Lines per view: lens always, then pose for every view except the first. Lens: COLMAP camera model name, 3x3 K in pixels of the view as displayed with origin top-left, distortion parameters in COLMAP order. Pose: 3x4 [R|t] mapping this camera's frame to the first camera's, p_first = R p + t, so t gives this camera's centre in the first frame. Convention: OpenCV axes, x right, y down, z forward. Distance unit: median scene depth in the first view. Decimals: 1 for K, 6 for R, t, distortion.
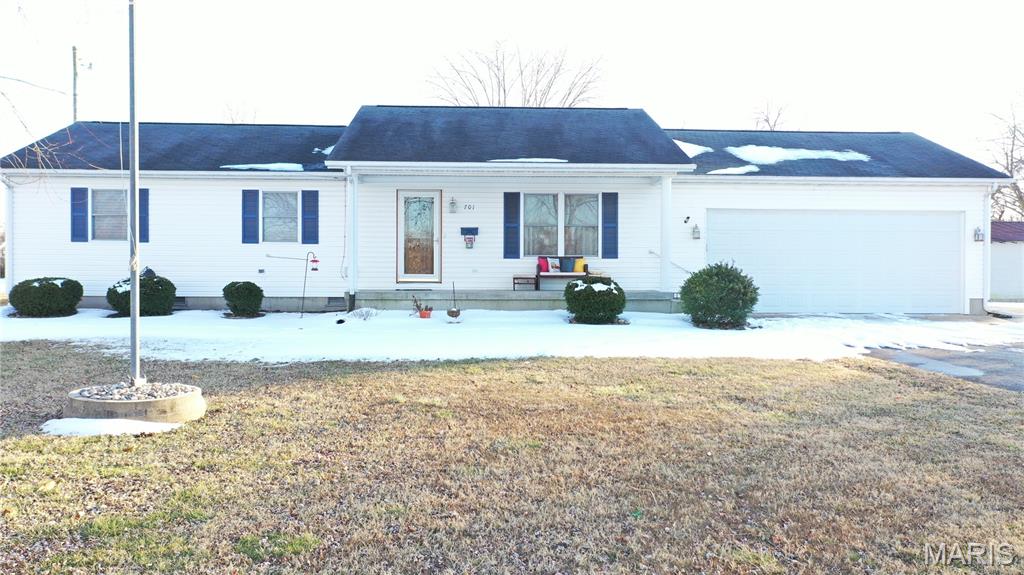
lens RADIAL K [[812.6, 0, 512.0], [0, 812.6, 287.5], [0, 0, 1]] dist [0.002486, -0.002111]
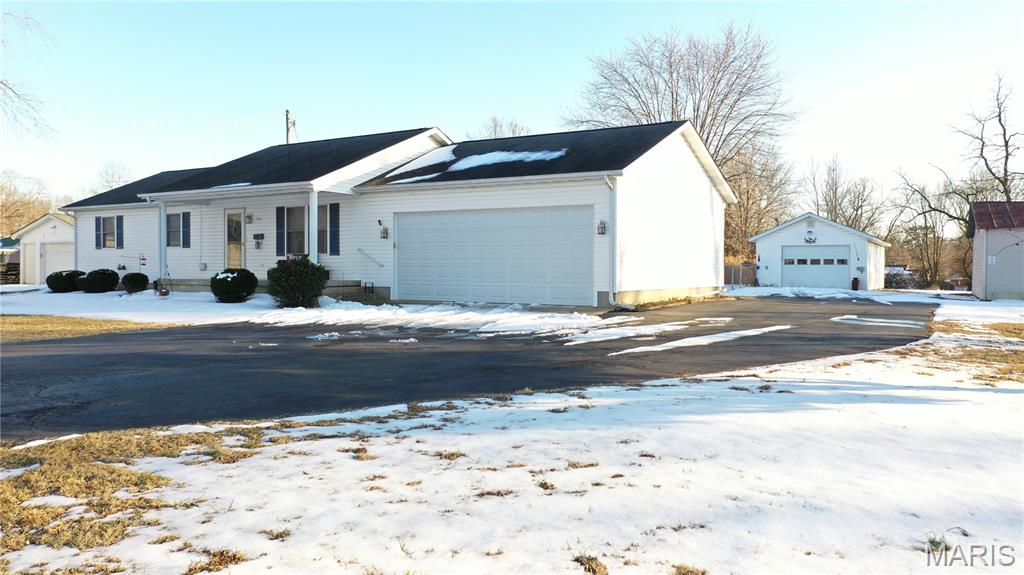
lens RADIAL K [[812.6, 0, 512.0], [0, 812.6, 287.5], [0, 0, 1]] dist [0.002486, -0.002111]
pose [[0.817813, 0.011534, -0.575369, 1.096639], [-0.011559, 0.999927, 0.003616, 0.007009], [0.575369, 0.003694, 0.817886, 0.121949]]
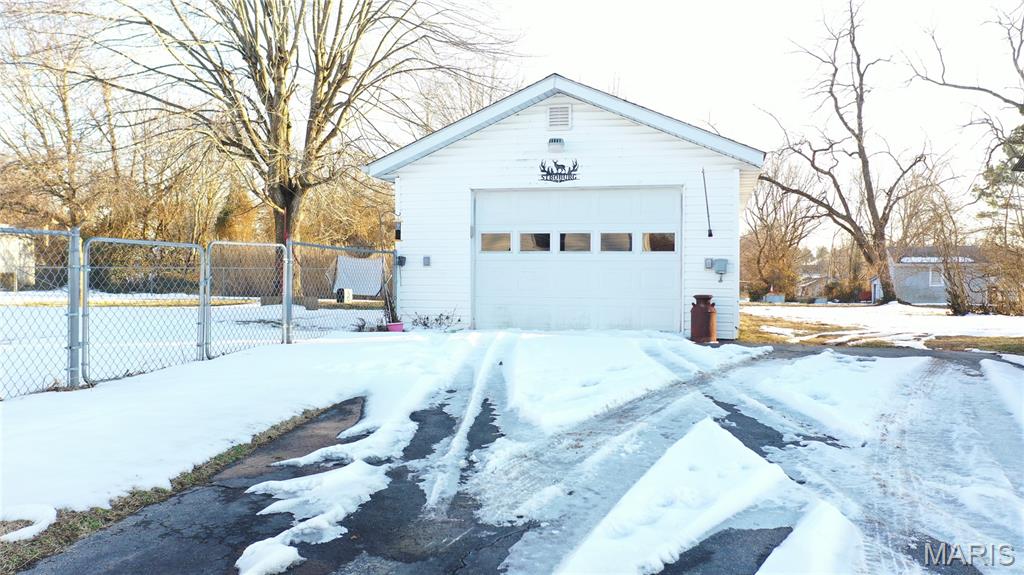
lens RADIAL K [[812.6, 0, 512.0], [0, 812.6, 287.5], [0, 0, 1]] dist [0.002486, -0.002111]
pose [[0.939688, 0.008442, -0.341929, 0.703867], [-0.009769, 0.999950, -0.002161, -0.023007], [0.341894, 0.005371, 0.939723, 1.660767]]
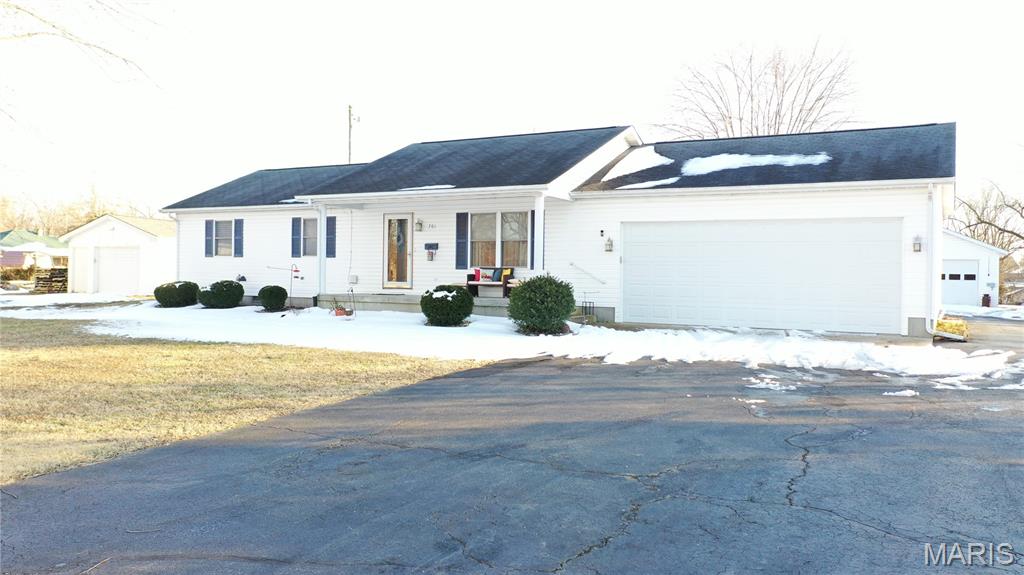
lens RADIAL K [[812.6, 0, 512.0], [0, 812.6, 287.5], [0, 0, 1]] dist [0.002486, -0.002111]
pose [[0.852434, 0.015778, -0.522596, 0.680477], [-0.020087, 0.999795, -0.002580, -0.007950], [0.522448, 0.012697, 0.852577, 0.039672]]
